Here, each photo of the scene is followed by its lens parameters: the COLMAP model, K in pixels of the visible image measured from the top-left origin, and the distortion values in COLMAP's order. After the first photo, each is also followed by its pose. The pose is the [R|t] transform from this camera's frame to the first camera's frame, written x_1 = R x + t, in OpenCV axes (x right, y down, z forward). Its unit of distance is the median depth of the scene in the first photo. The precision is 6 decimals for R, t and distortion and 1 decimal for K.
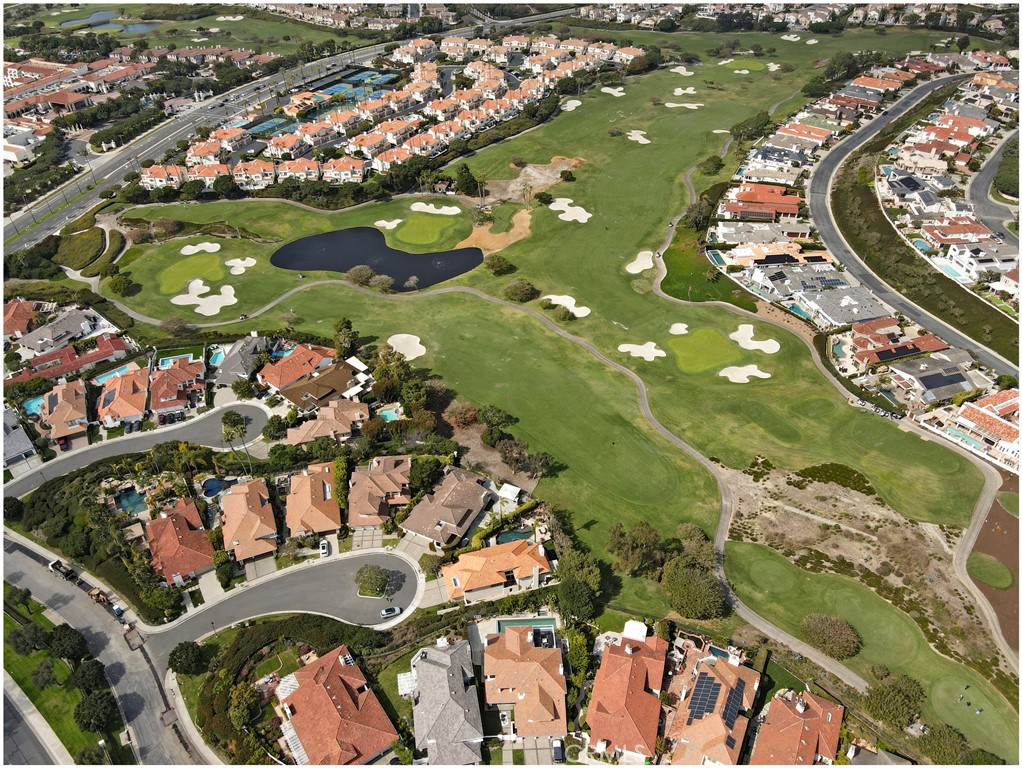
lens RADIAL K [[752.8, 0, 510.2], [0, 752.8, 379.6], [0, 0, 1]] dist [0.011615, 0.014511]
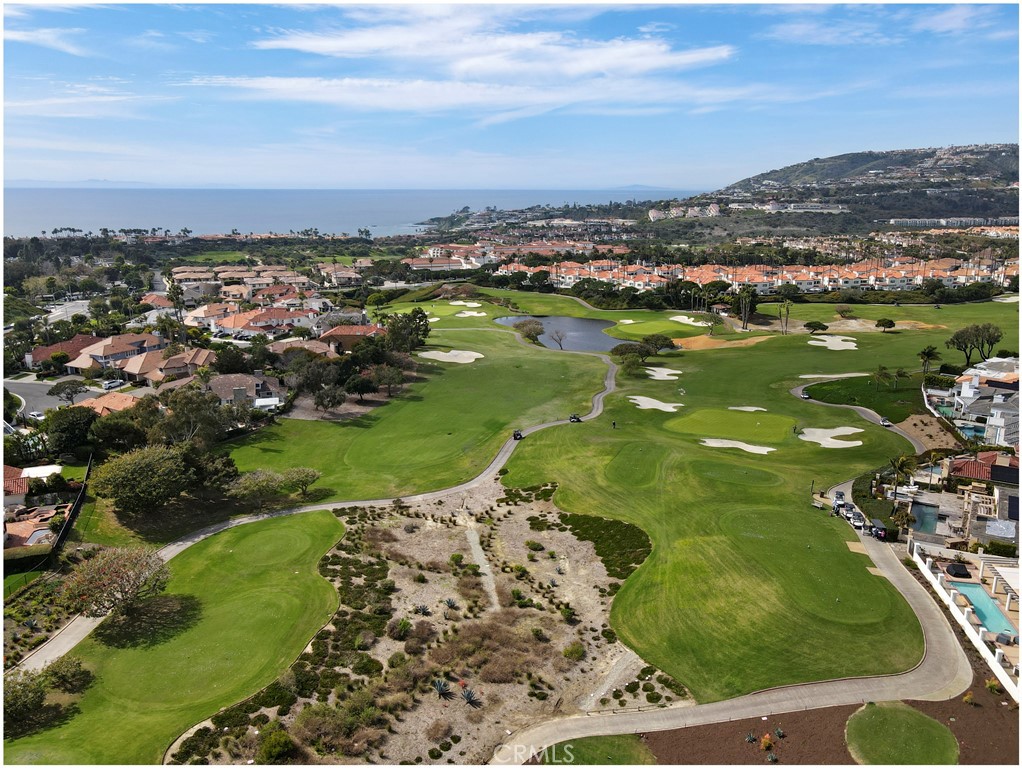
lens RADIAL K [[752.8, 0, 510.7], [0, 752.8, 379.0], [0, 0, 1]] dist [0.011615, 0.014511]
pose [[0.671855, 0.197189, -0.713952, 0.497859], [-0.453894, 0.871324, -0.186478, 0.109978], [0.585312, 0.449345, 0.674907, 0.416173]]
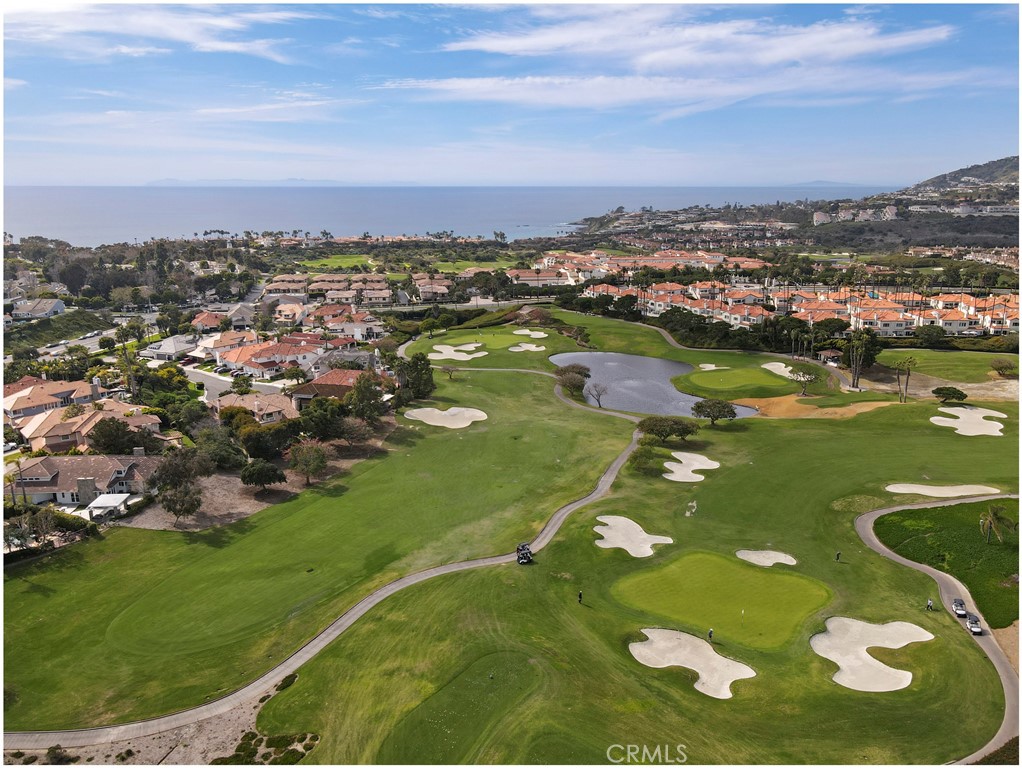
lens RADIAL K [[752.8, 0, 512.3], [0, 752.8, 386.9], [0, 0, 1]] dist [0.011615, 0.014511]
pose [[0.501582, 0.237624, -0.831836, 0.448392], [-0.525247, 0.847677, -0.074564, -0.039000], [0.687409, 0.474319, 0.549991, 0.578652]]
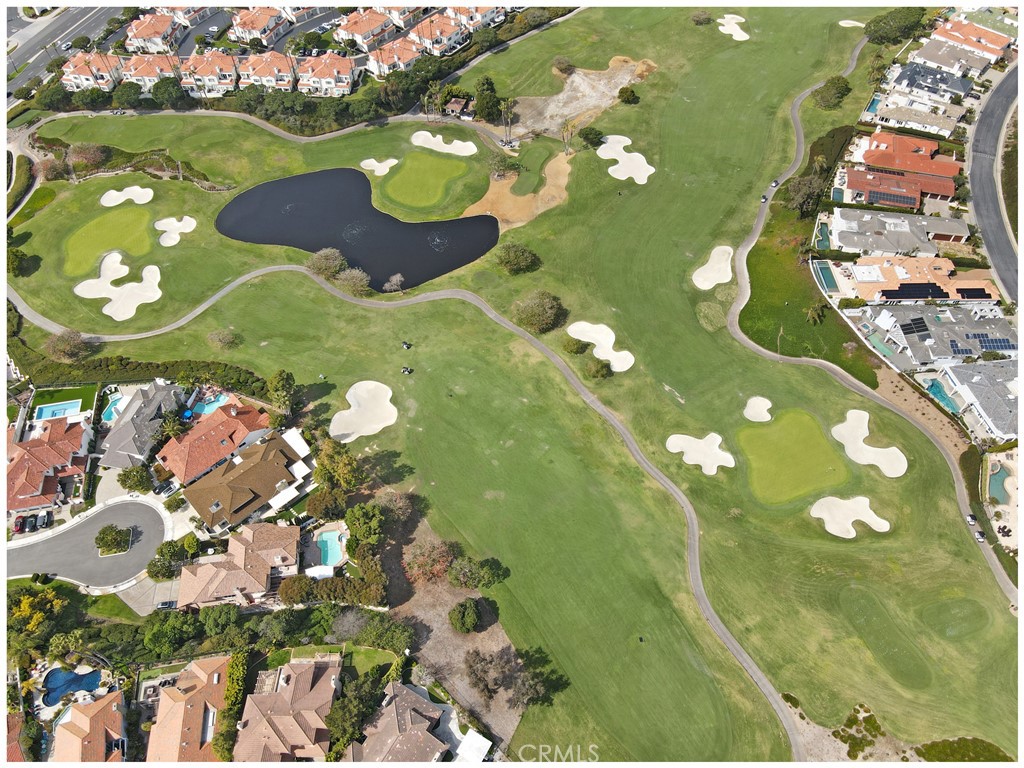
lens RADIAL K [[754.2, 0, 509.6], [0, 754.2, 387.1], [0, 0, 1]] dist [0.011615, 0.014511]
pose [[0.995892, 0.071293, -0.055821, 0.030466], [-0.056004, 0.969414, 0.238958, -0.223797], [0.071150, -0.234850, 0.969424, 0.290509]]
